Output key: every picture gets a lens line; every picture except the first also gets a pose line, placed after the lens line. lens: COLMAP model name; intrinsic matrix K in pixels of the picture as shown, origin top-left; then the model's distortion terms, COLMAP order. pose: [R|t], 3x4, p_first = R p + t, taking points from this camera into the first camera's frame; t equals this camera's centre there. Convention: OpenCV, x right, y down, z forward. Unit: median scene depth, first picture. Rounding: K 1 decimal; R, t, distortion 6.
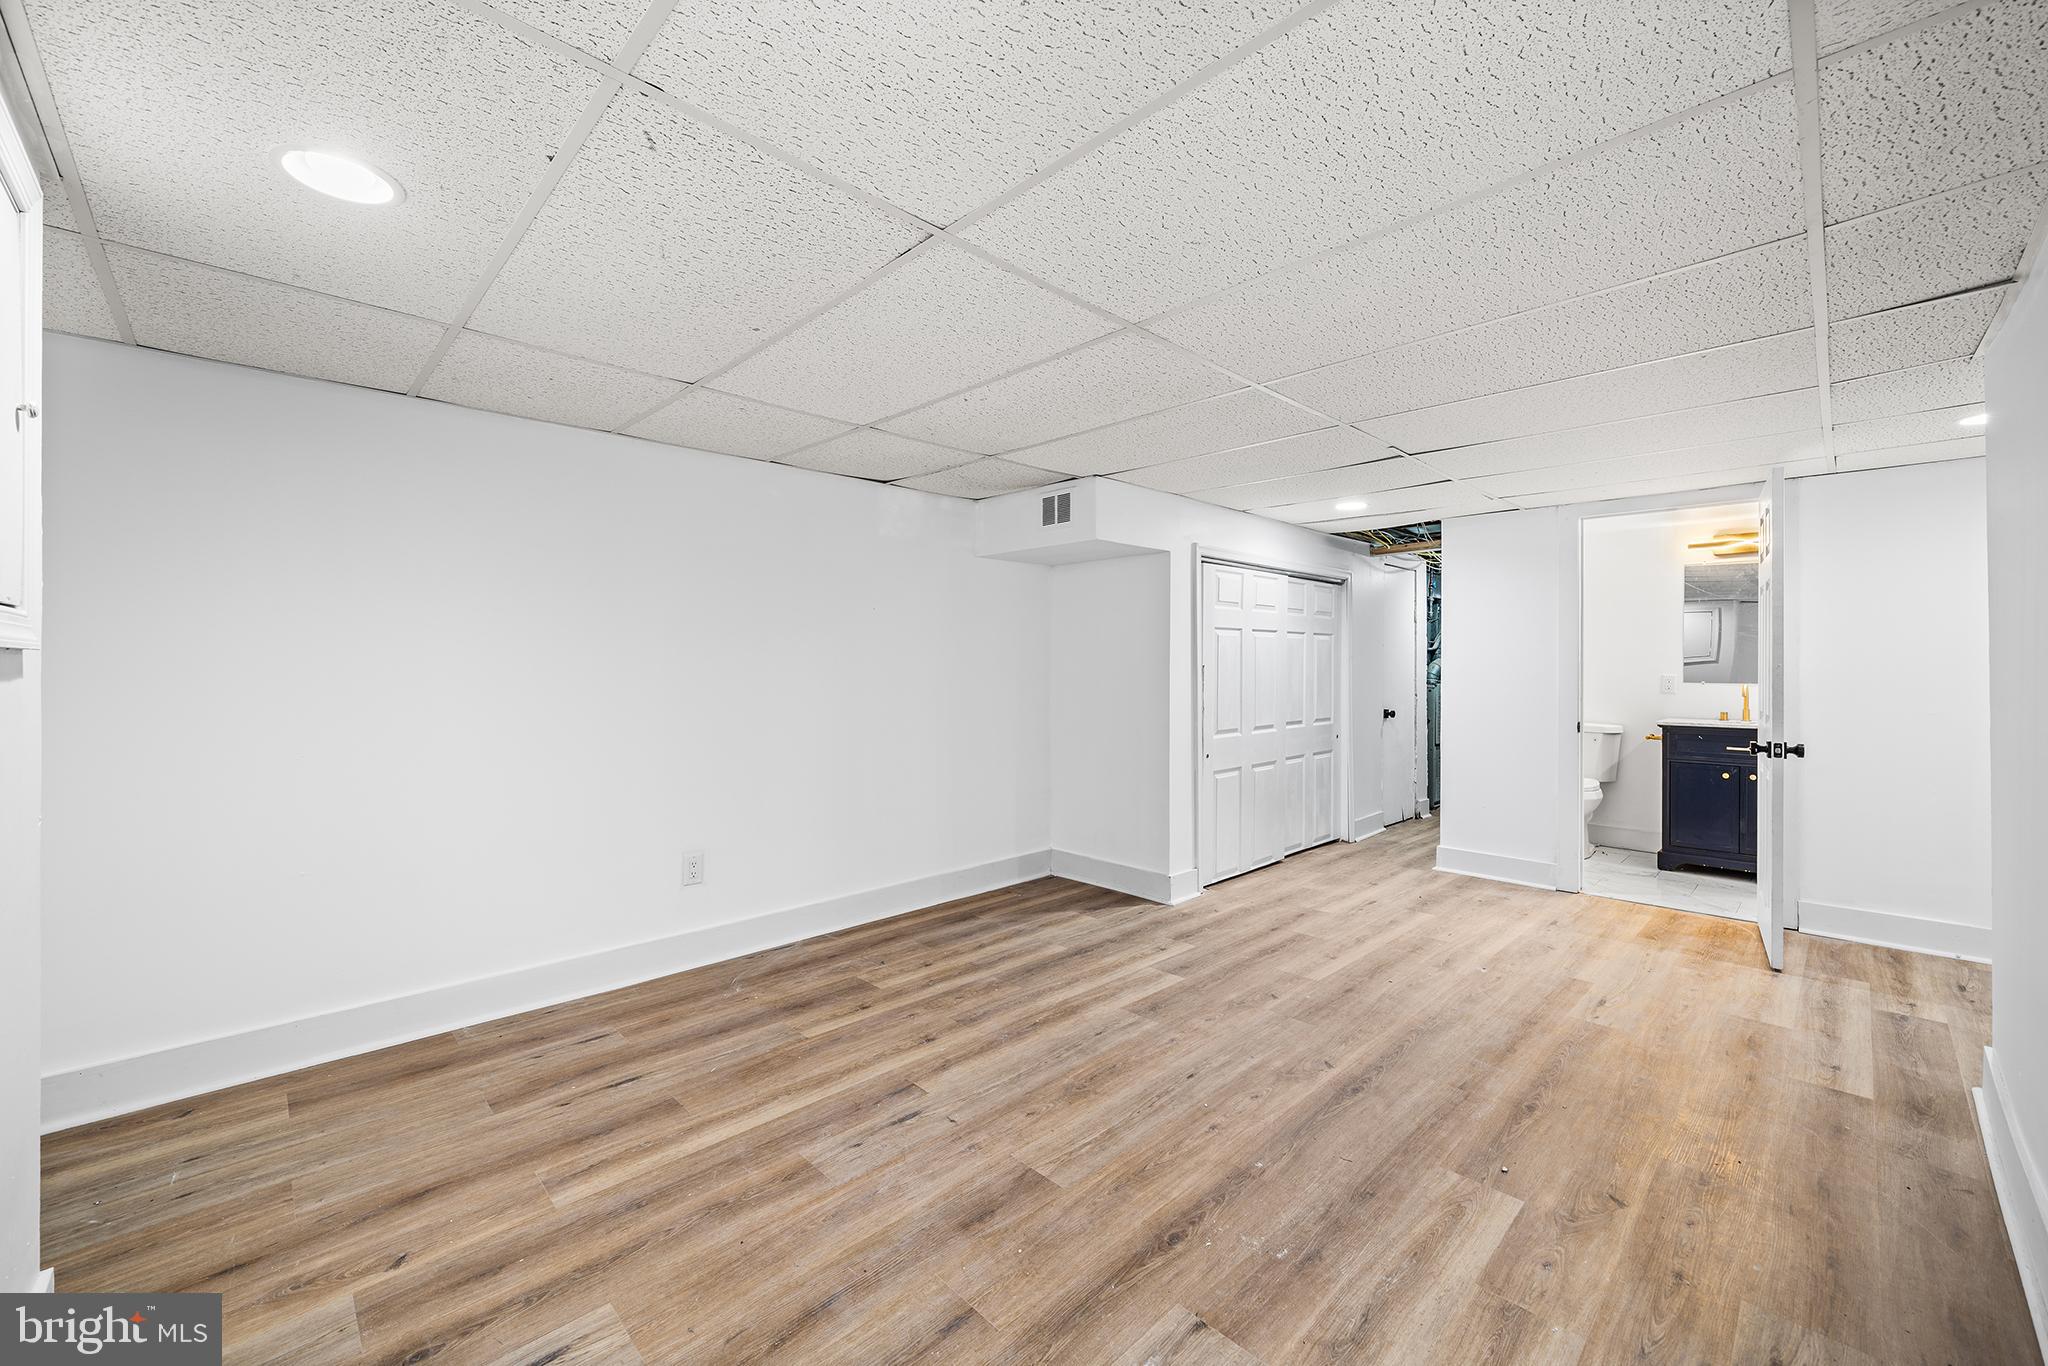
lens RADIAL K [[806.5, 0, 1026.2], [0, 806.5, 678.5], [0, 0, 1]] dist [-0.000755, -0.000072]
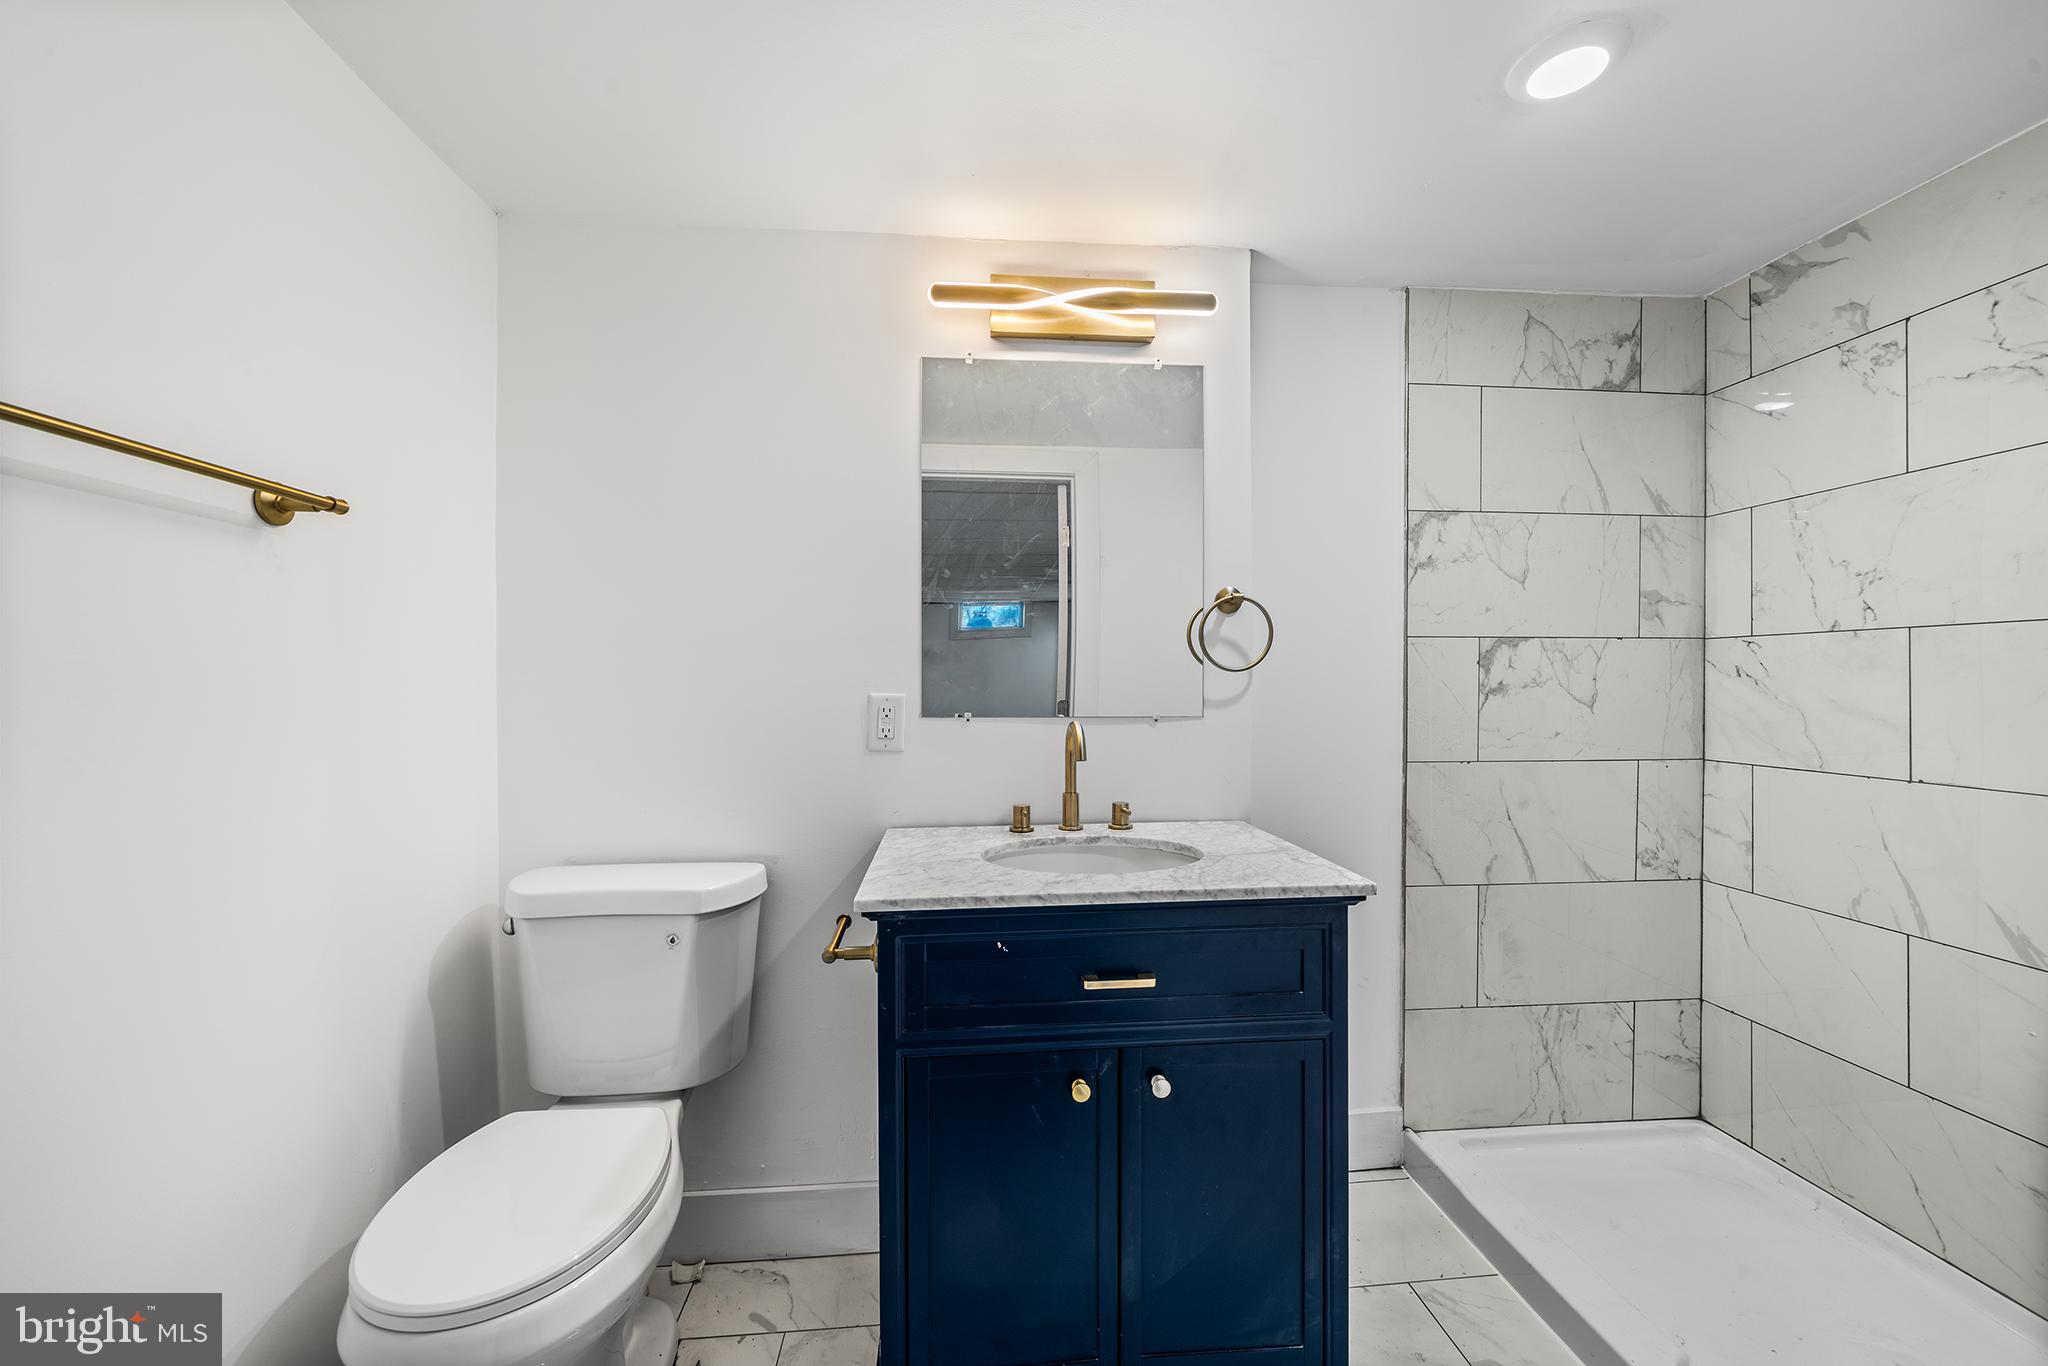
lens RADIAL K [[773.0, 0, 1022.1], [0, 773.0, 684.4], [0, 0, 1]] dist [0.000194, -0.000003]
pose [[0.636101, -0.008358, 0.771560, 0.604093], [0.012209, 0.999925, 0.000766, -0.007065], [-0.771509, 0.008933, 0.636156, 0.774745]]
